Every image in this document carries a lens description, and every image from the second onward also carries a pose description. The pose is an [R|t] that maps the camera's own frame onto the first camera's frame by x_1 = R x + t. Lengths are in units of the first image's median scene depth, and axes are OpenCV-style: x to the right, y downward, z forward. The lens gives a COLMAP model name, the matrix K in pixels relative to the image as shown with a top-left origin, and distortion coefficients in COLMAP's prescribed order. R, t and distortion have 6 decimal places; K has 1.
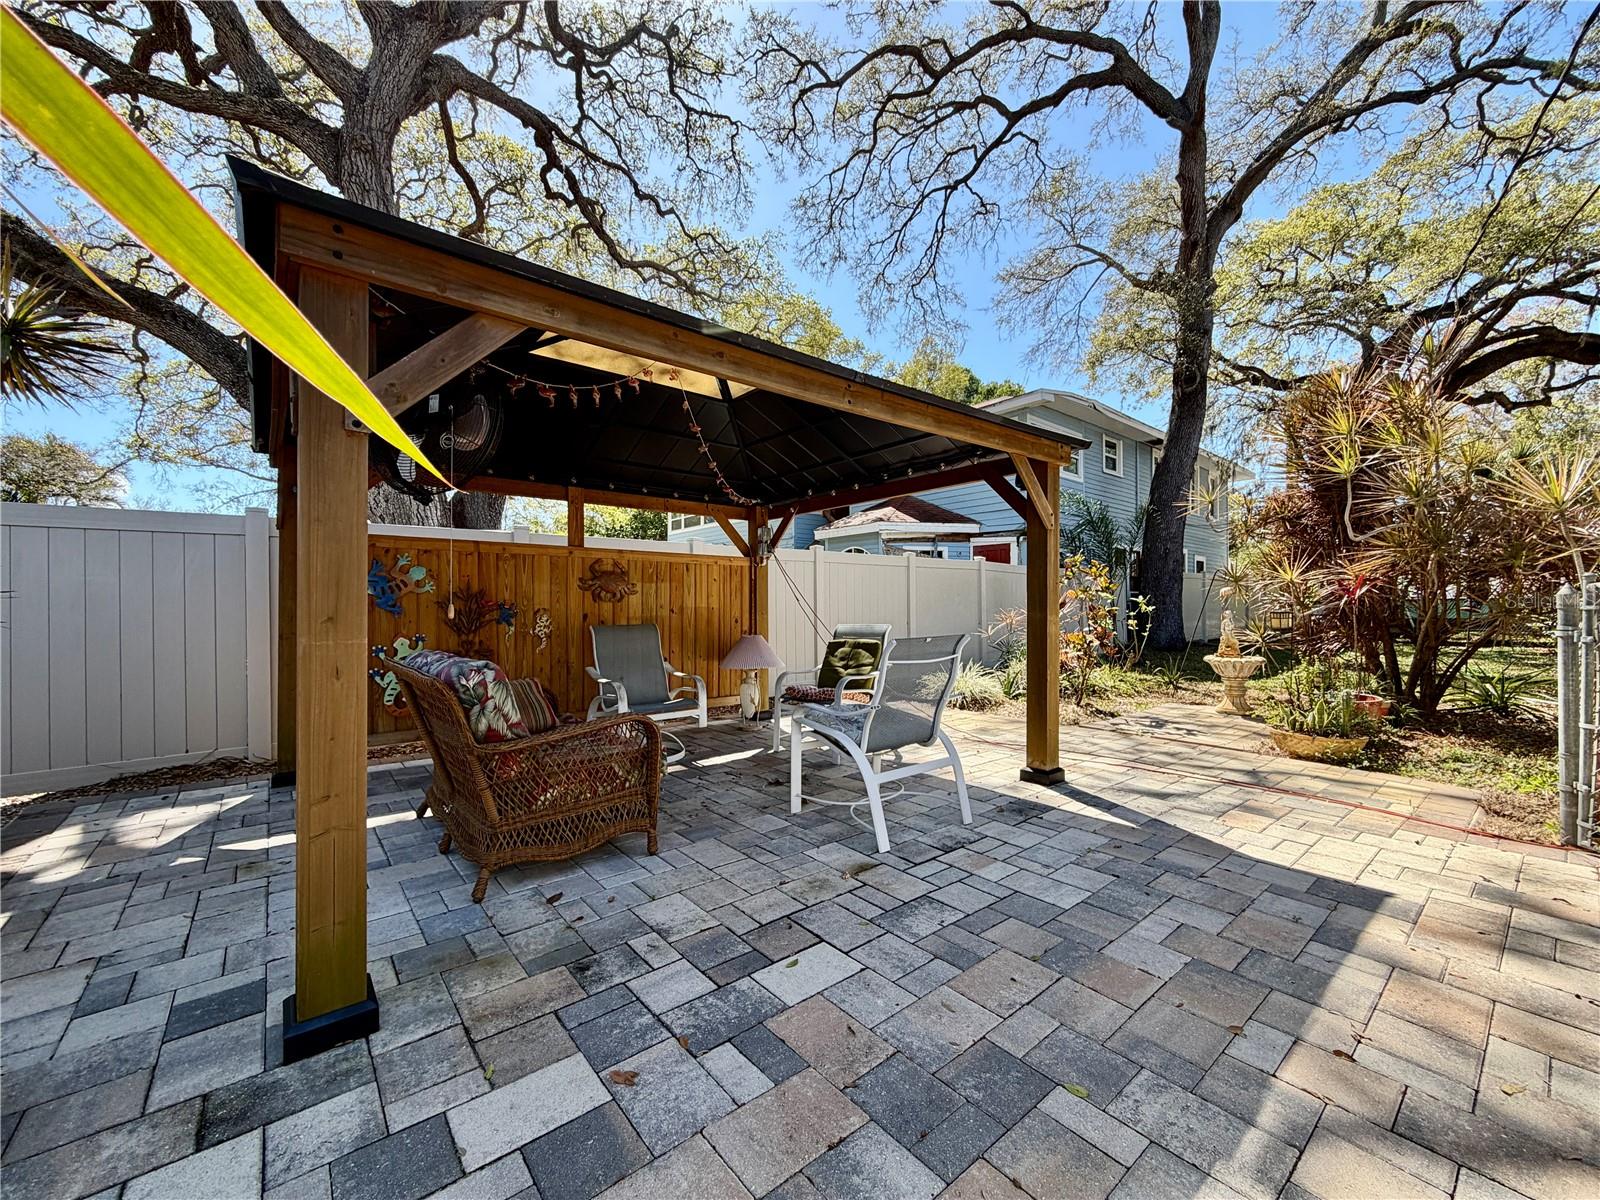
lens RADIAL K [[638.8, 0, 804.3], [0, 638.8, 598.3], [0, 0, 1]] dist [0.001945, 0.000048]
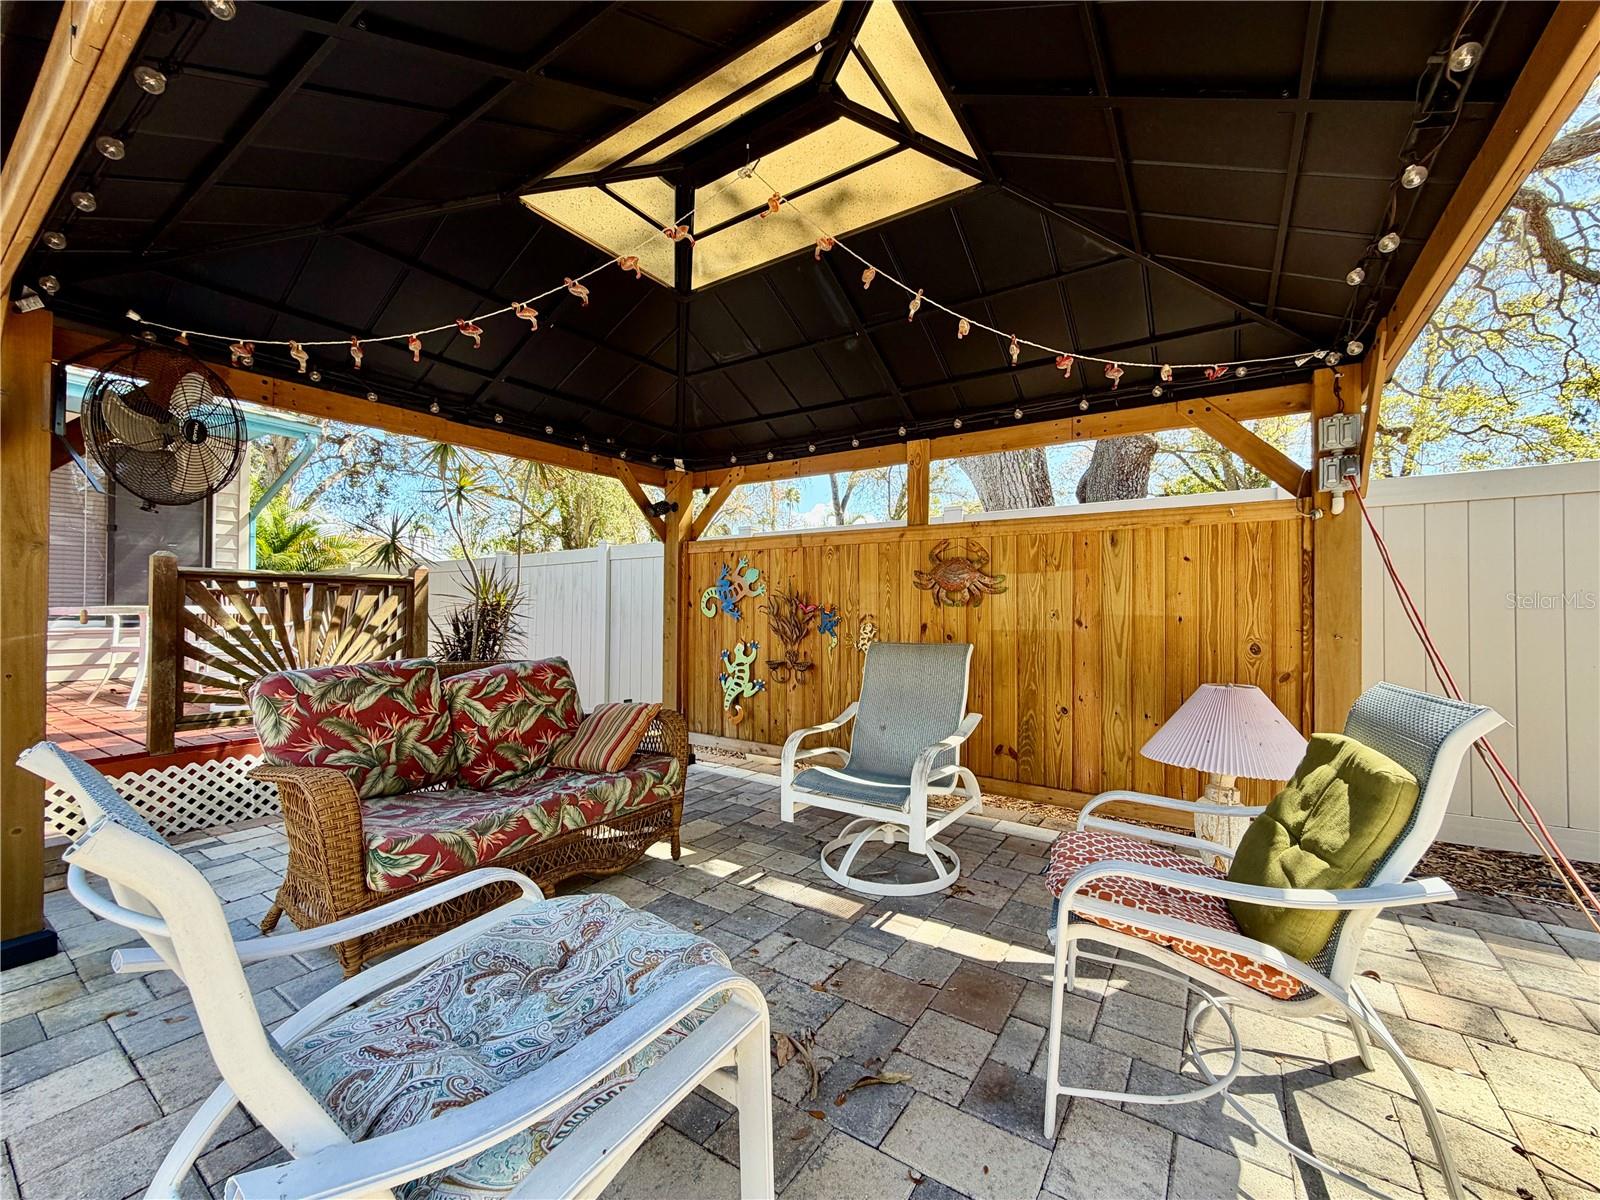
lens RADIAL K [[638.8, 0, 801.6], [0, 638.8, 600.0], [0, 0, 1]] dist [0.001945, 0.000048]
pose [[0.283343, -0.008169, -0.958984, 0.110317], [0.006936, 0.999955, -0.006469, 0.001217], [0.958994, -0.004819, 0.283386, 0.278805]]
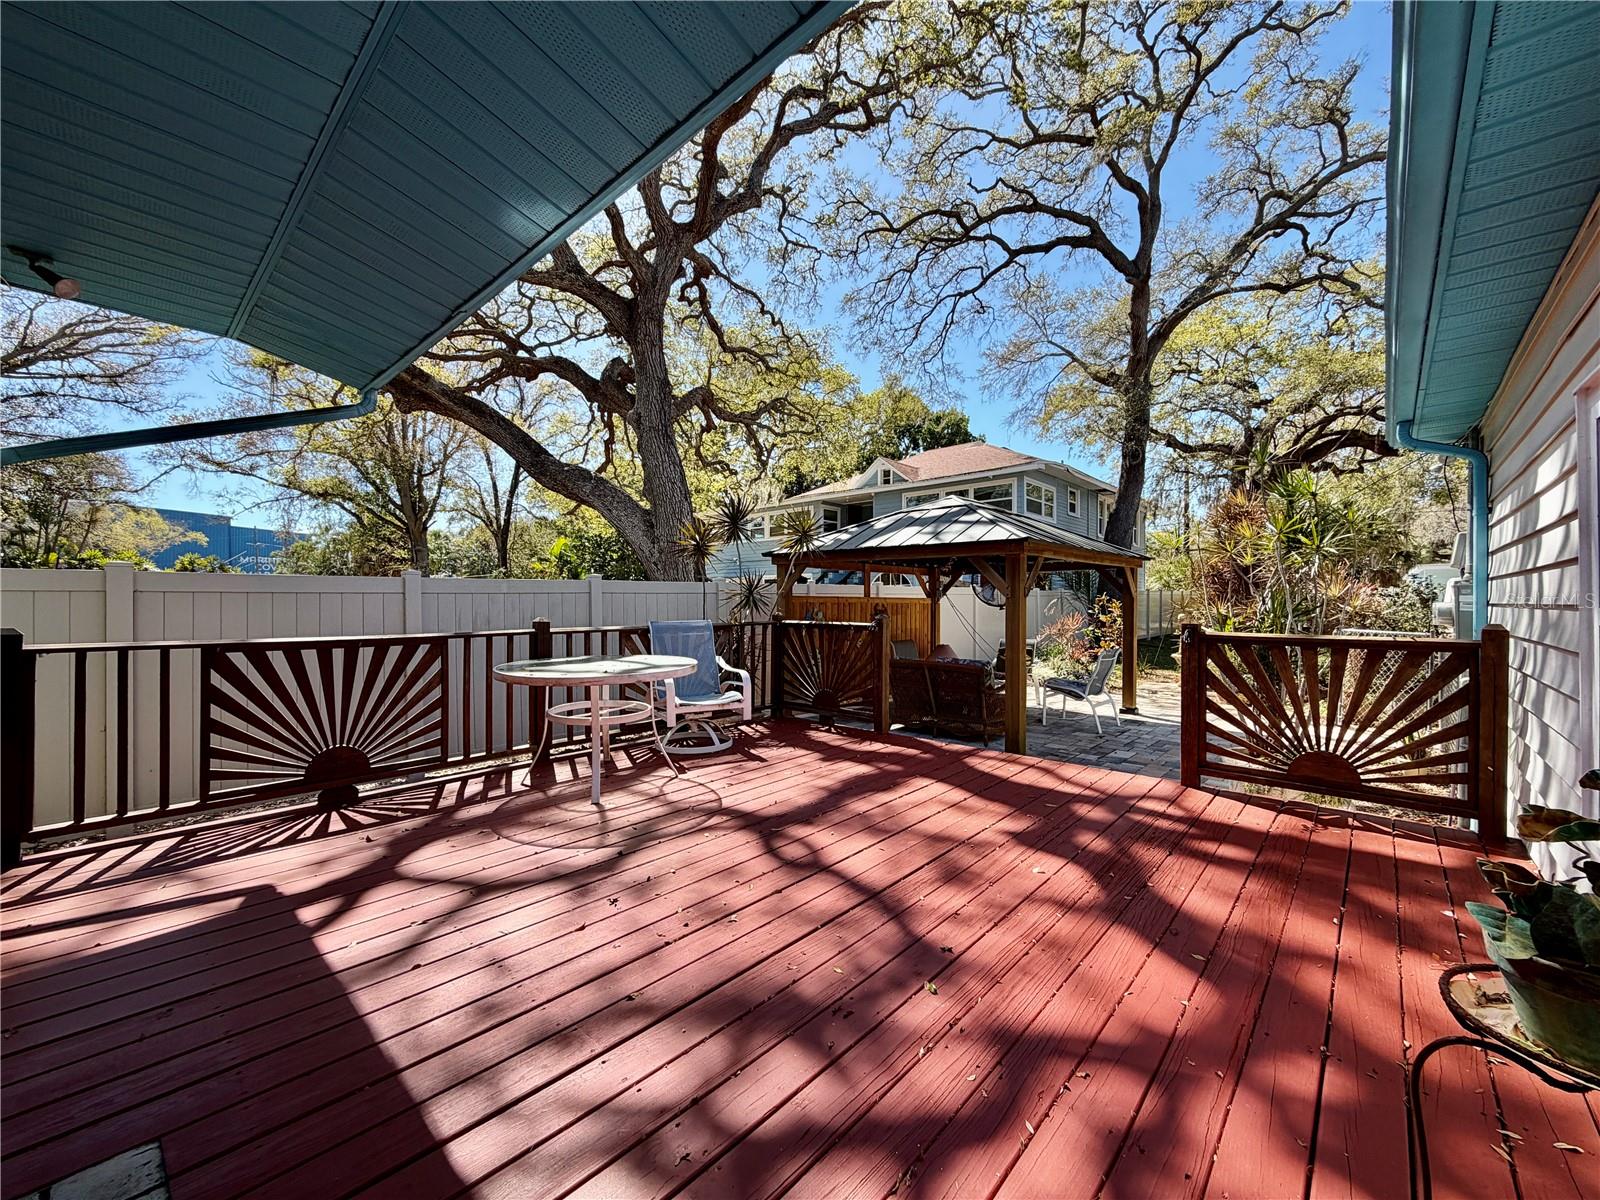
lens RADIAL K [[638.8, 0, 802.8], [0, 638.8, 598.1], [0, 0, 1]] dist [0.001945, 0.000048]
pose [[0.991587, 0.005694, 0.129316, -0.316932], [-0.006334, 0.999970, 0.004540, -0.033605], [-0.129286, -0.005321, 0.991593, -0.315629]]
